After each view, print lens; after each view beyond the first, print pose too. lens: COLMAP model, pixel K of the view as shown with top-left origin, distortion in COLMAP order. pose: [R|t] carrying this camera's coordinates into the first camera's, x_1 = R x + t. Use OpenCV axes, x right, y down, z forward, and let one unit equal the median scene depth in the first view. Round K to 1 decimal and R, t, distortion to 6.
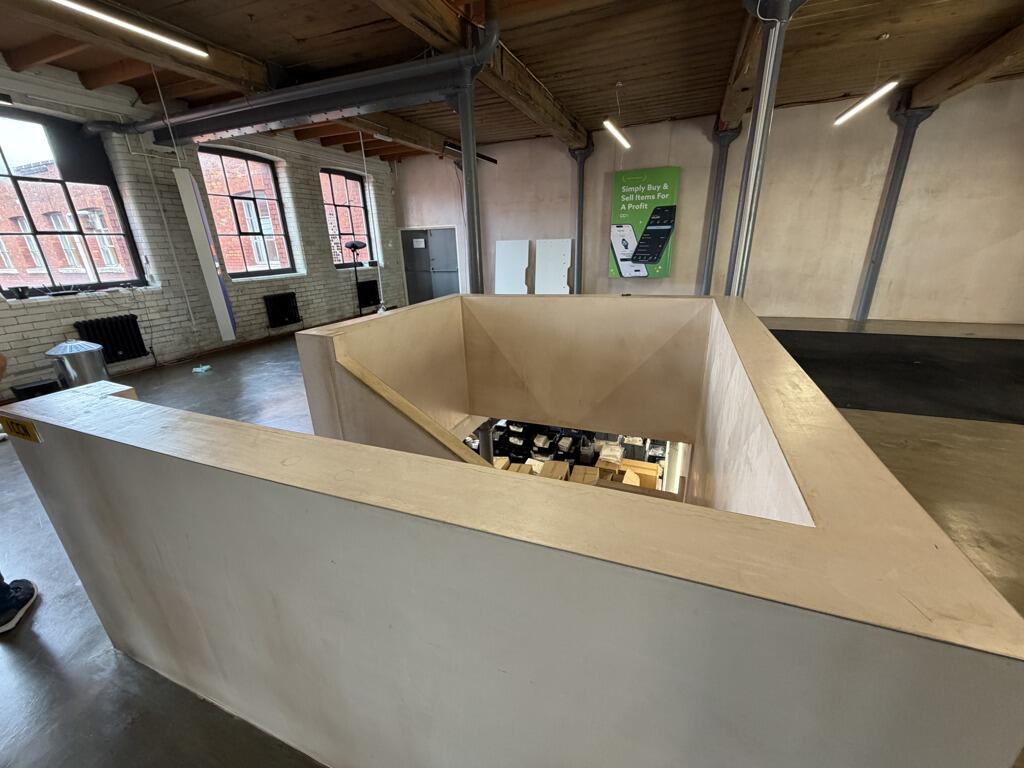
lens RADIAL K [[410.3, 0, 509.2], [0, 410.3, 381.9], [0, 0, 1]] dist [0.001308, -0.000447]
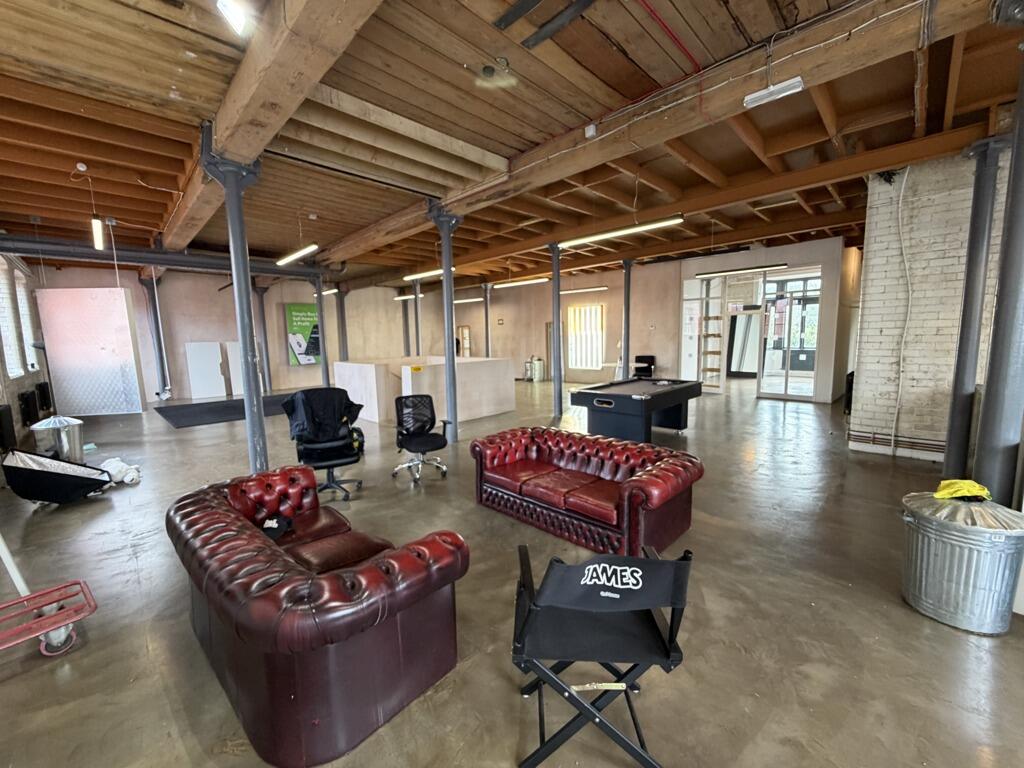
lens RADIAL K [[410.3, 0, 514.7], [0, 410.3, 387.2], [0, 0, 1]] dist [0.001308, -0.000447]
pose [[0.398855, -0.088662, 0.912718, -0.950270], [0.307340, 0.950674, -0.041957, 0.172898], [-0.863977, 0.297249, 0.406431, -0.392744]]
